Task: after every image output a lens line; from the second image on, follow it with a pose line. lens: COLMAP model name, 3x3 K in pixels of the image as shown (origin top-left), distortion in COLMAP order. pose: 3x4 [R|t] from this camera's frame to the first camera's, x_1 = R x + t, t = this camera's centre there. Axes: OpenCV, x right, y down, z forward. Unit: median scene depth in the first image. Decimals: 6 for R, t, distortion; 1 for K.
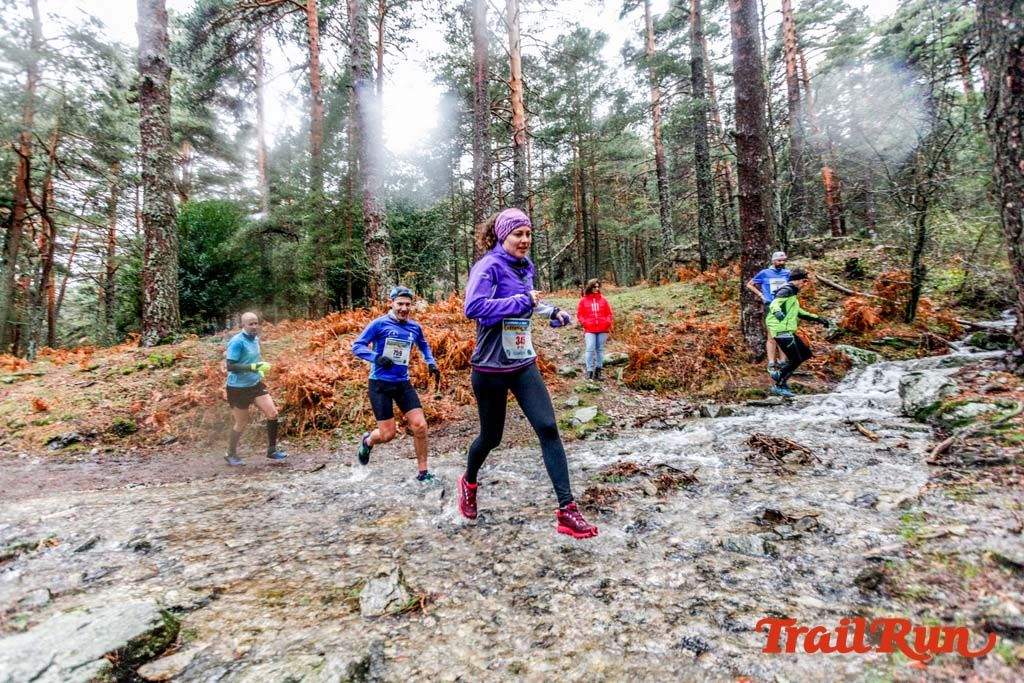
lens RADIAL K [[497.6, 0, 500.0], [0, 497.6, 342.9], [0, 0, 1]] dist [-0.036907, 0.026693]
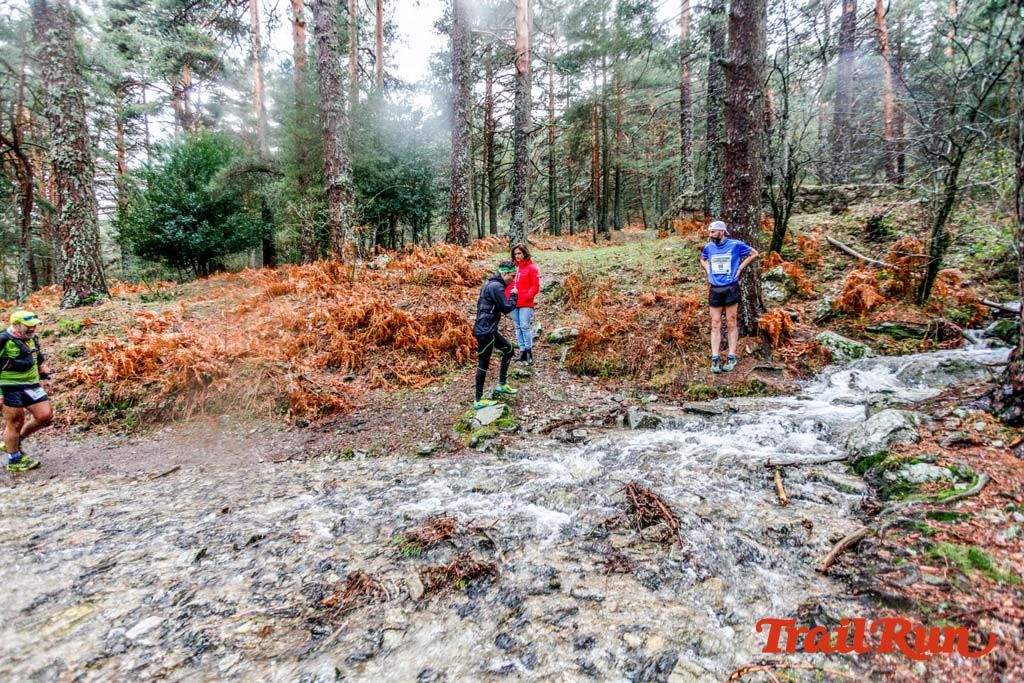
lens RADIAL K [[498.1, 0, 500.9], [0, 498.1, 342.7], [0, 0, 1]] dist [-0.047016, 0.034957]
pose [[0.997366, 0.029980, -0.066051, 0.149710], [-0.021275, 0.991448, 0.128754, -0.055132], [0.069346, -0.127010, 0.989474, 0.101340]]
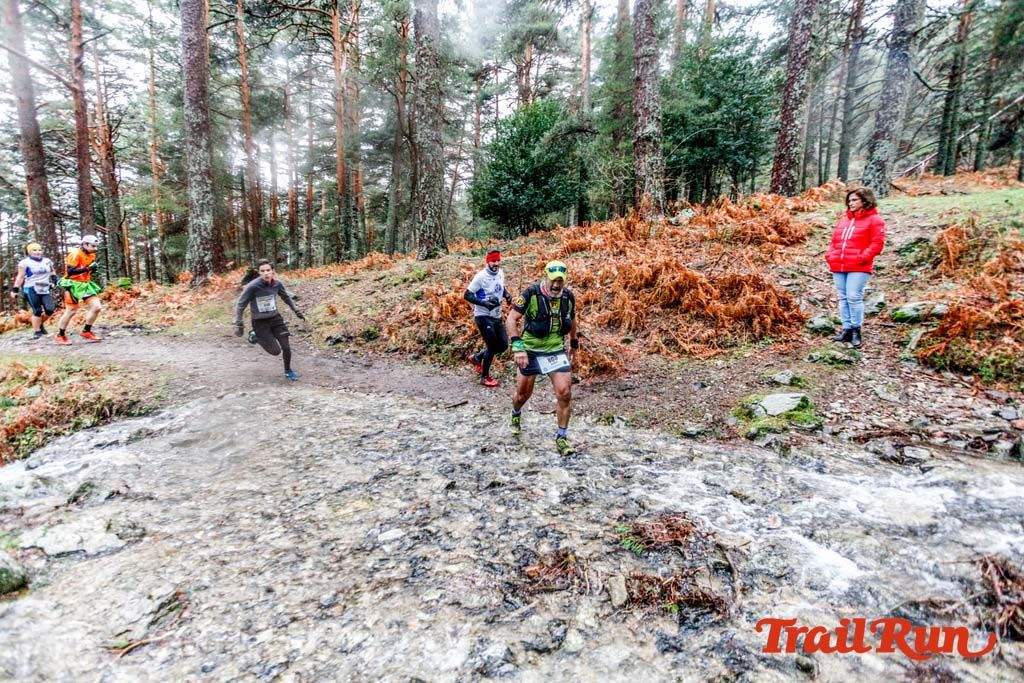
lens RADIAL K [[498.1, 0, 500.9], [0, 498.1, 342.7], [0, 0, 1]] dist [-0.047016, 0.034957]
pose [[0.778609, 0.143857, -0.610797, 0.169220], [-0.008013, 0.975567, 0.219555, -0.053826], [0.627458, -0.166053, 0.760739, 0.147411]]
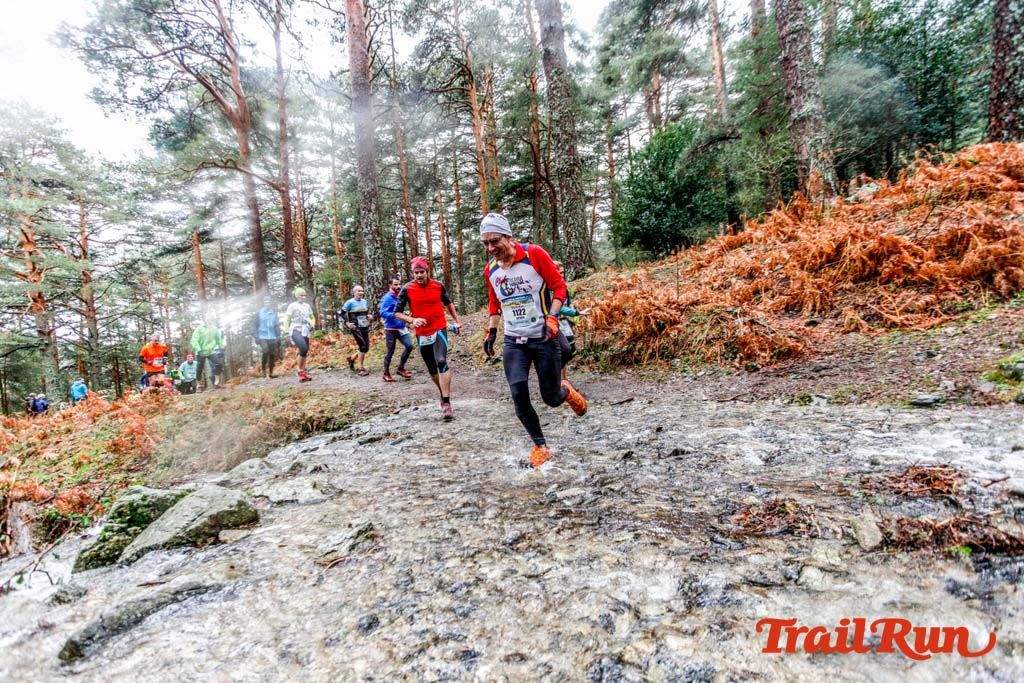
lens RADIAL K [[494.7, 0, 498.7], [0, 494.7, 343.1], [0, 0, 1]] dist [-0.039353, 0.027283]
pose [[0.565067, 0.023240, -0.824718, 0.158638], [0.123257, 0.986007, 0.112237, -0.001251], [0.815786, -0.165074, 0.554296, 0.140983]]
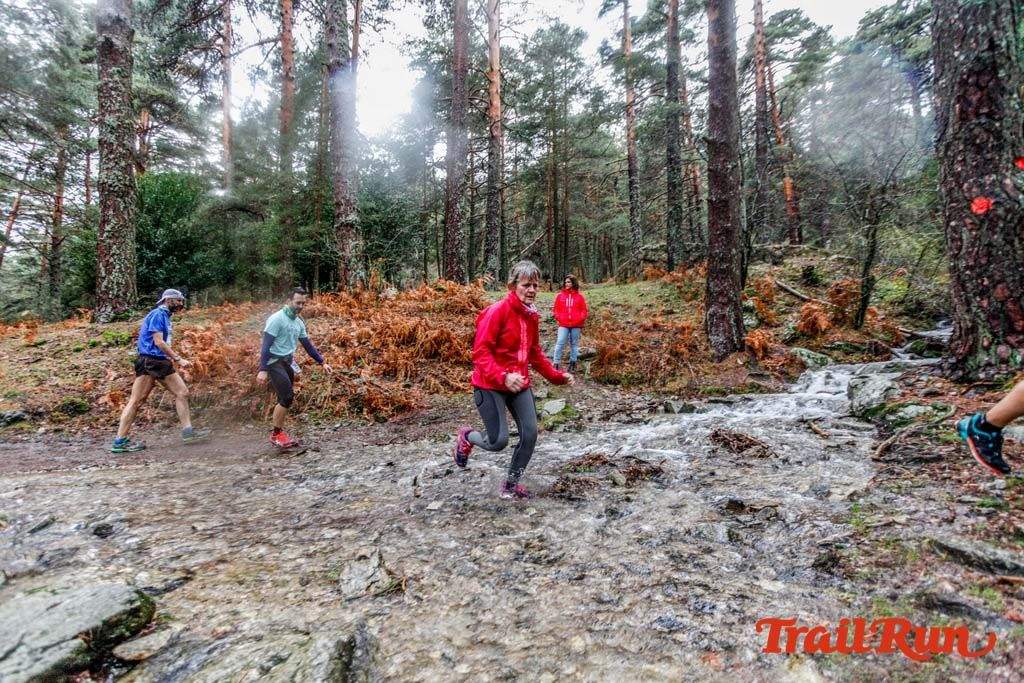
lens RADIAL K [[496.7, 0, 500.5], [0, 496.7, 342.8], [0, 0, 1]] dist [-0.039257, 0.026995]
pose [[0.996773, 0.037360, 0.071046, -0.008909], [-0.038521, 0.999144, 0.015052, 0.001600], [-0.070422, -0.017740, 0.997359, -0.002121]]
